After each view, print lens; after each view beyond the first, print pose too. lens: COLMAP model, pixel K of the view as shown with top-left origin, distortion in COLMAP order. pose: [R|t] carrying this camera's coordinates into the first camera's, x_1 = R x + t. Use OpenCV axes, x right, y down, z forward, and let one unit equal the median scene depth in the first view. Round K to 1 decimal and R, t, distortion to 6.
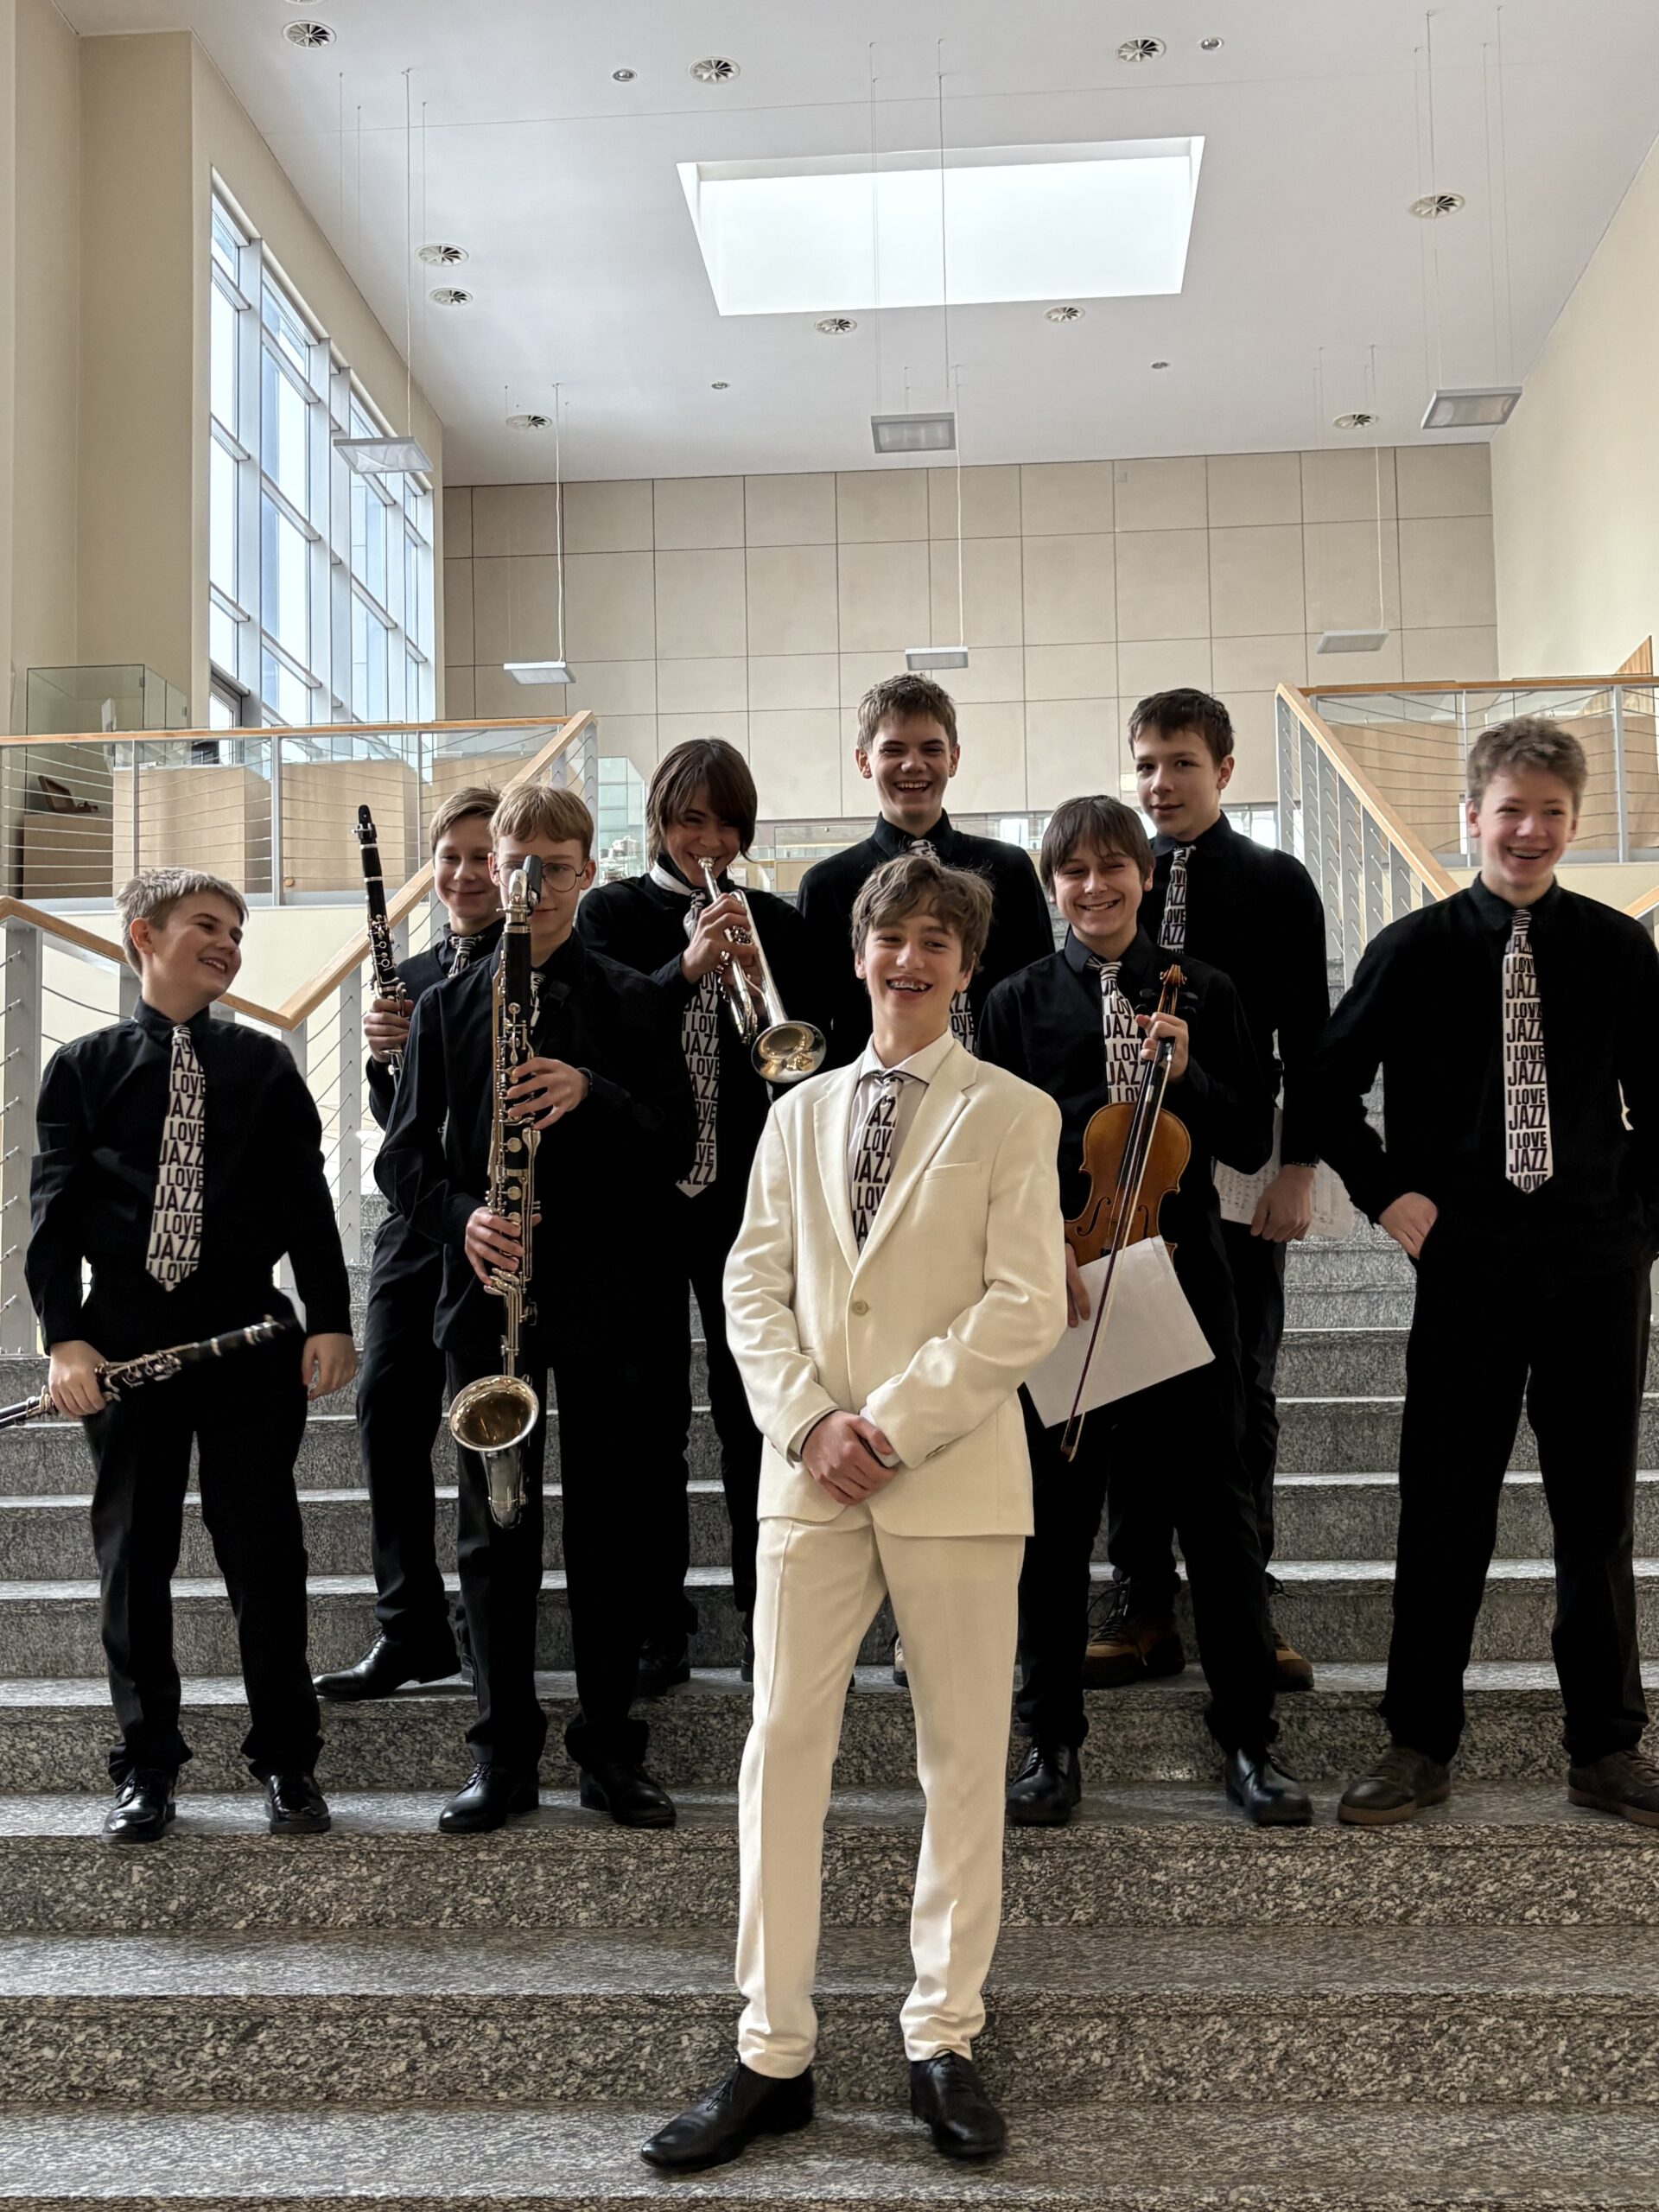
lens RADIAL K [[2401.6, 0, 829.5], [0, 2401.6, 1106.0], [0, 0, 1]] dist [0.006788, 0.044852]
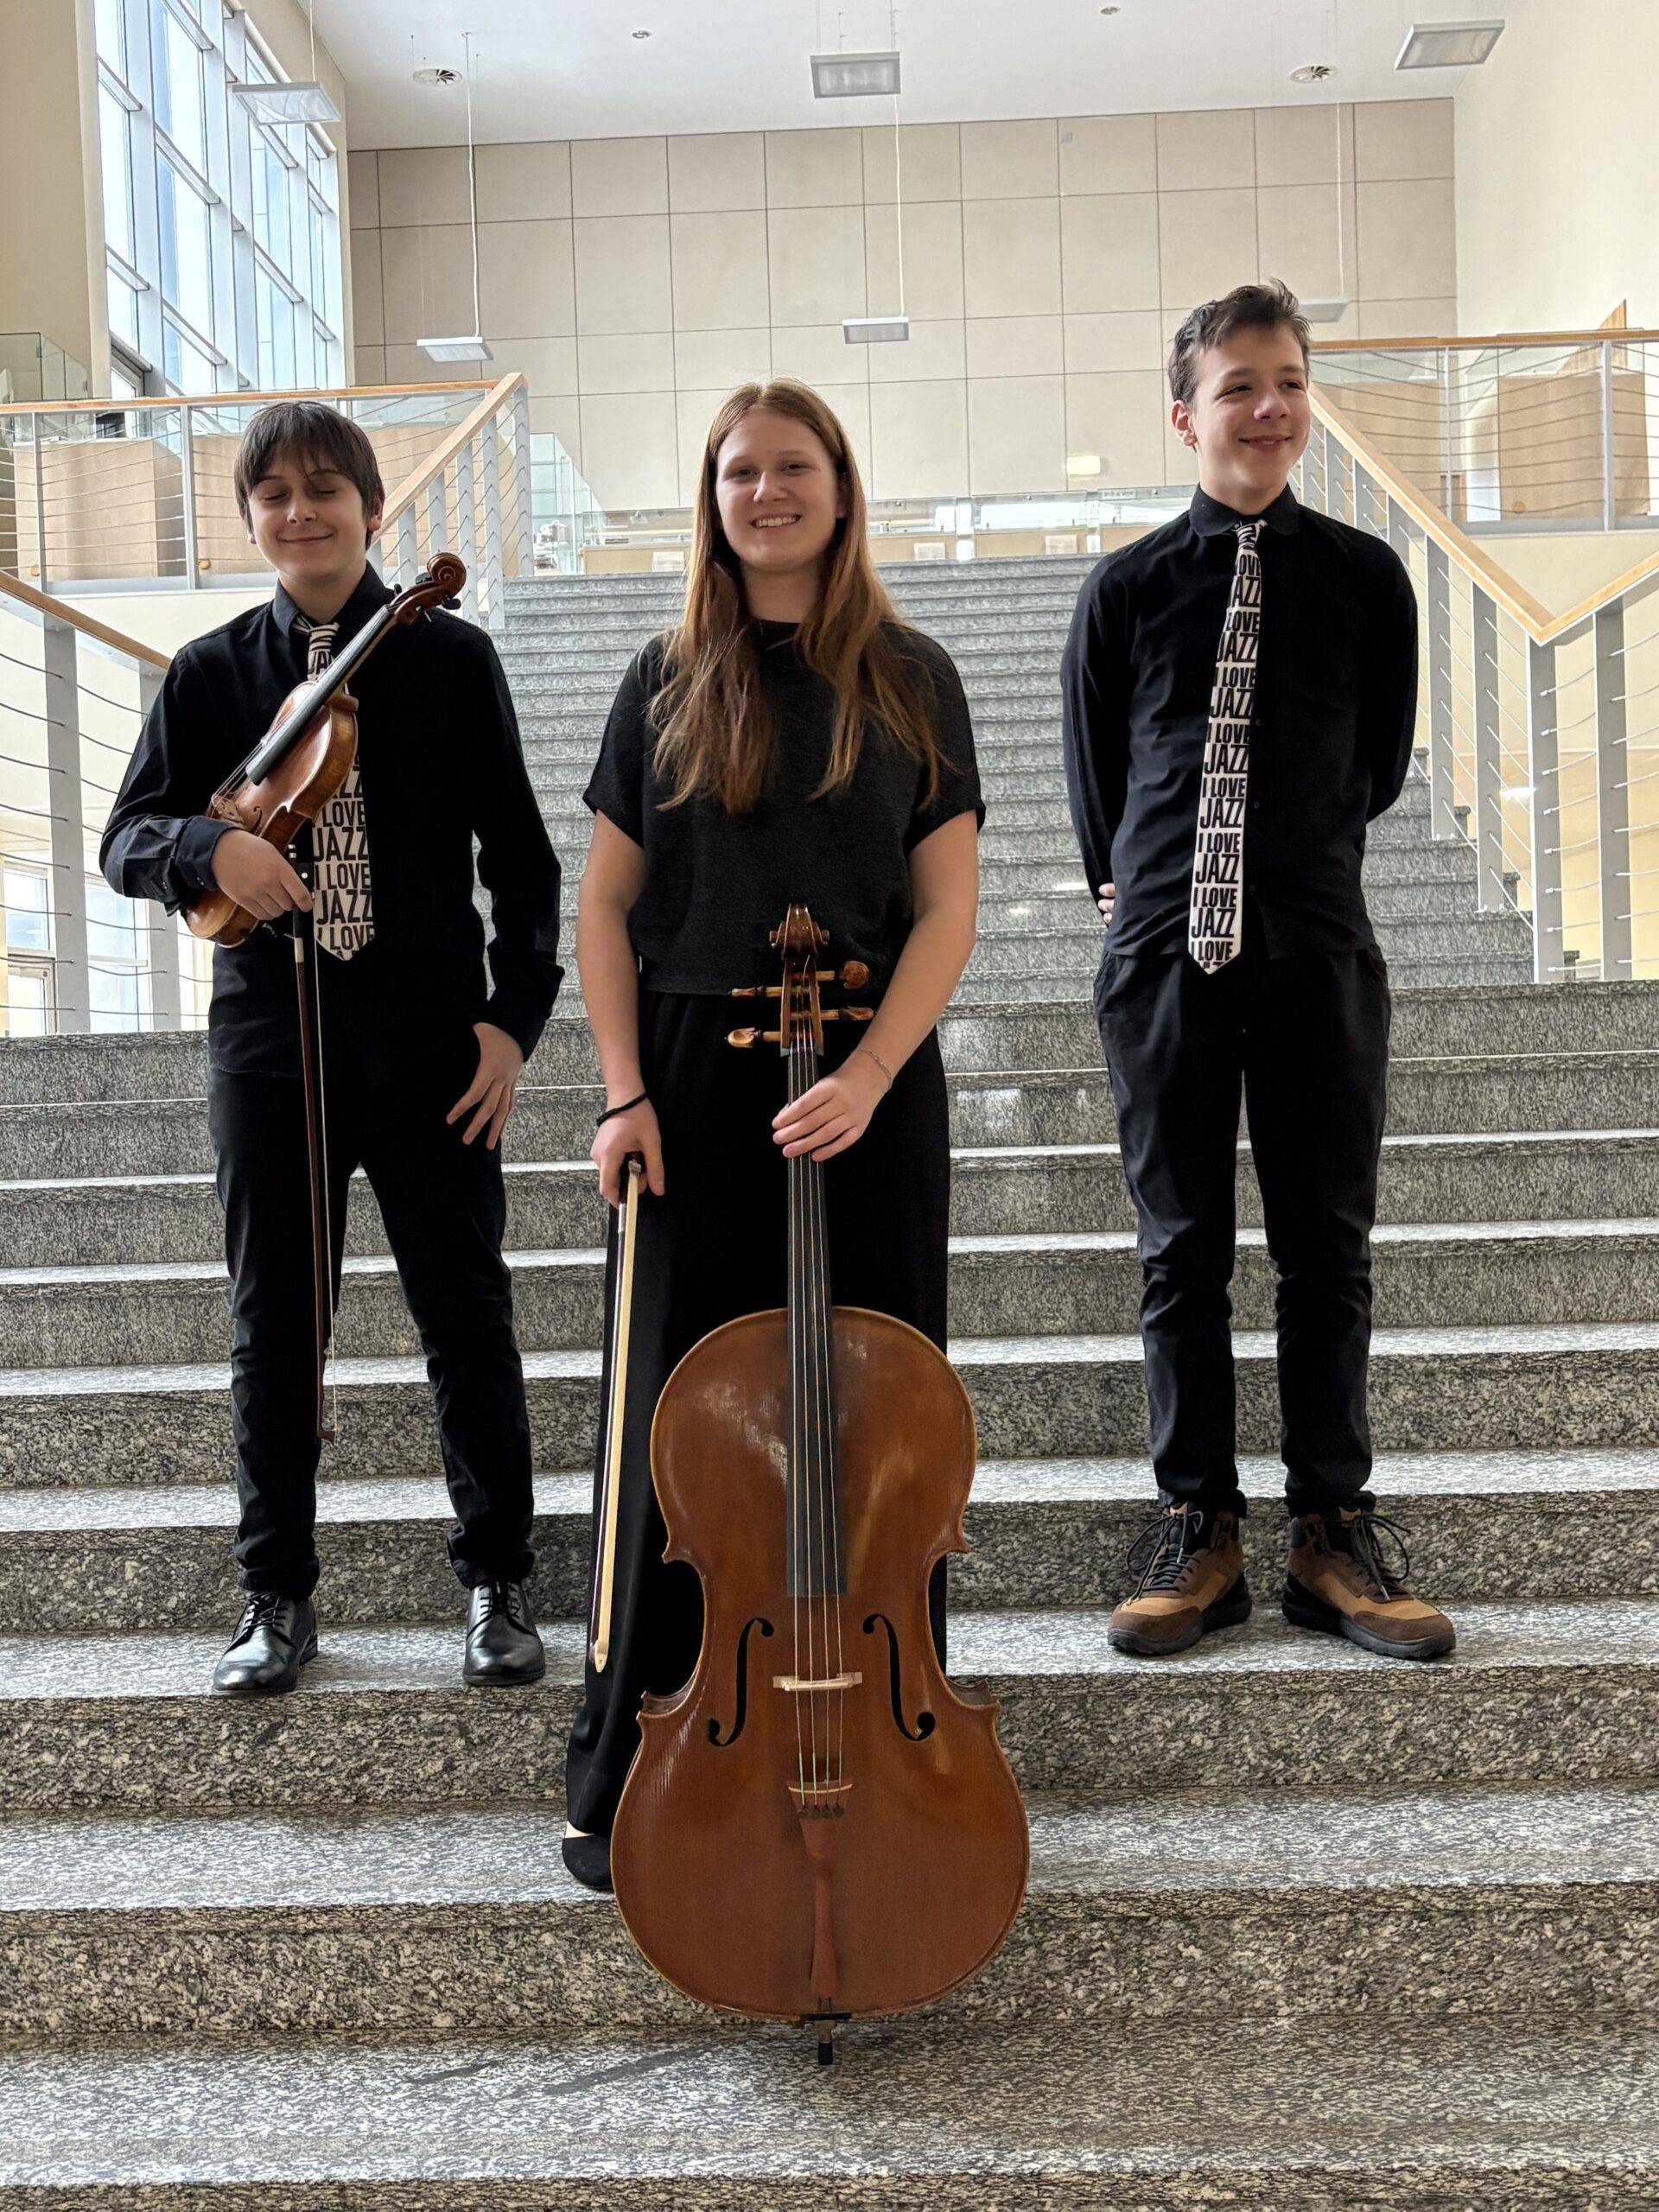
lens RADIAL K [[2392.6, 0, 820.7], [0, 2392.6, 1069.1], [0, 0, 1]] dist [0.189552, -0.569300]
pose [[0.999536, -0.013433, 0.027335, -0.043734], [0.010577, 0.994722, 0.102059, 0.034730], [-0.028561, -0.101722, 0.994403, 0.085675]]
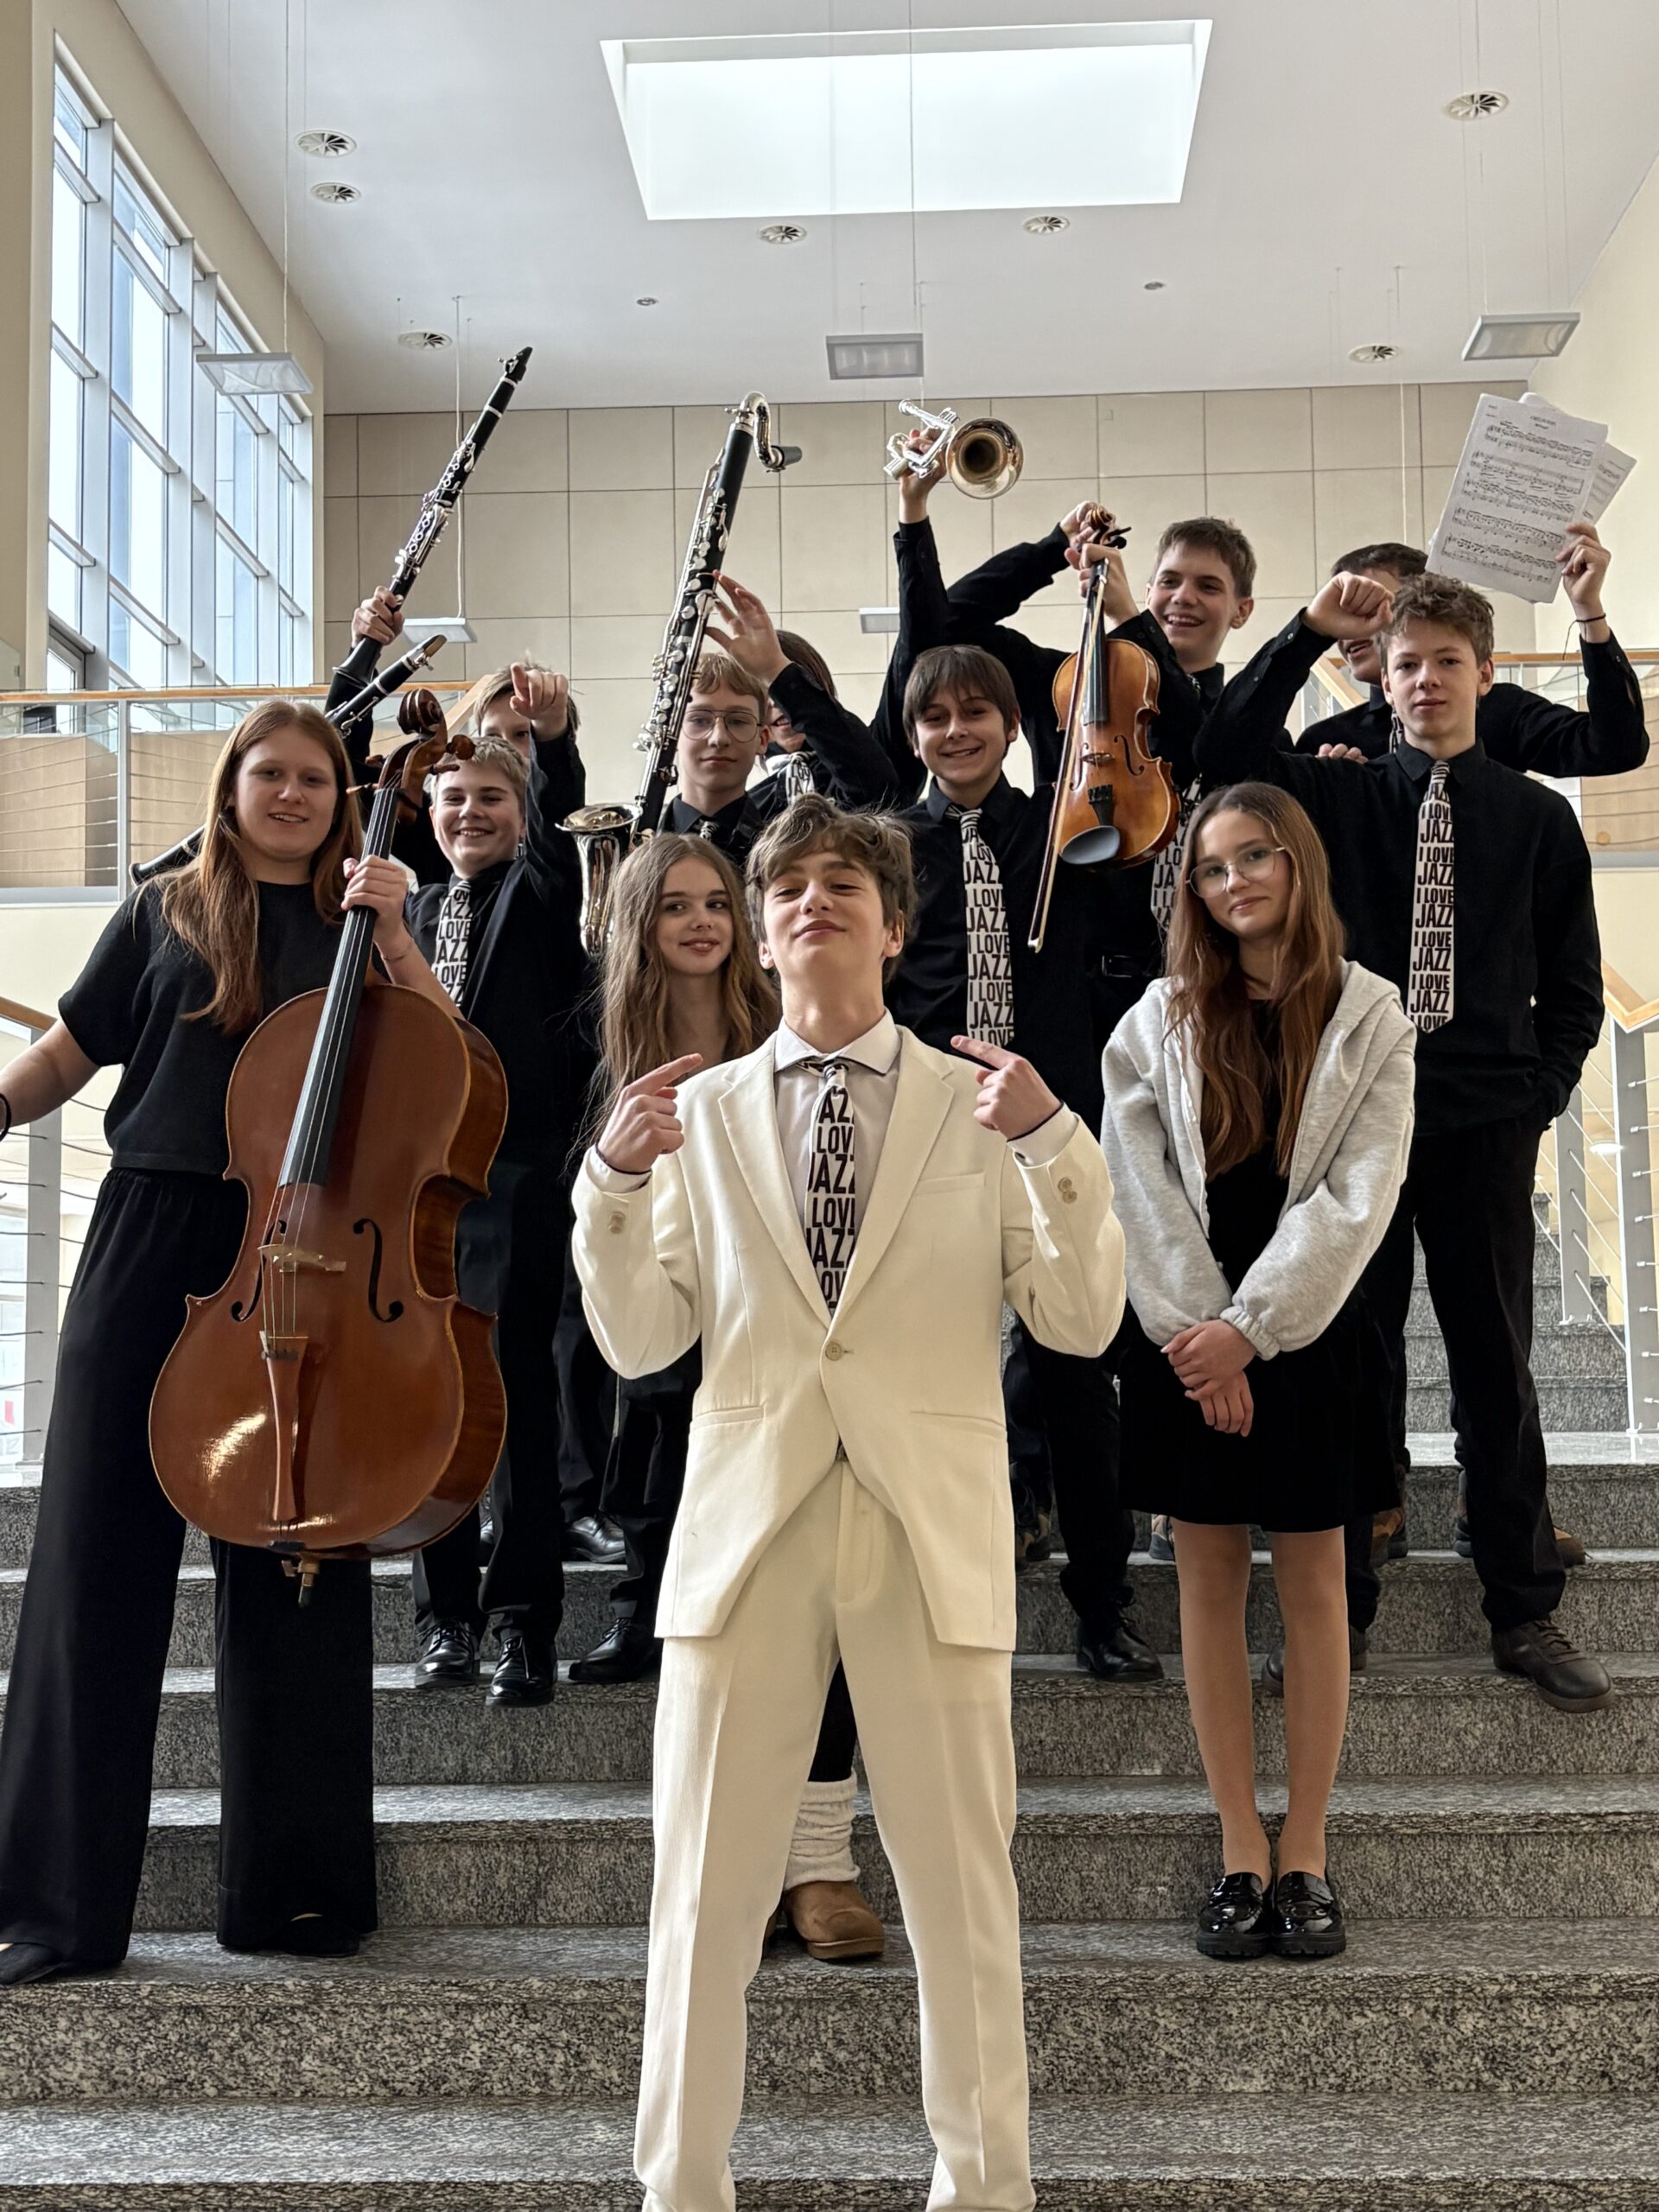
lens RADIAL K [[2713.5, 0, 829.5], [0, 2713.5, 1106.0], [0, 0, 1]] dist [0.009286, 0.017992]
pose [[0.999611, 0.007096, 0.026955, -0.024355], [-0.006915, 0.999953, -0.006809, -0.023324], [-0.027002, 0.006620, 0.999613, 0.137561]]
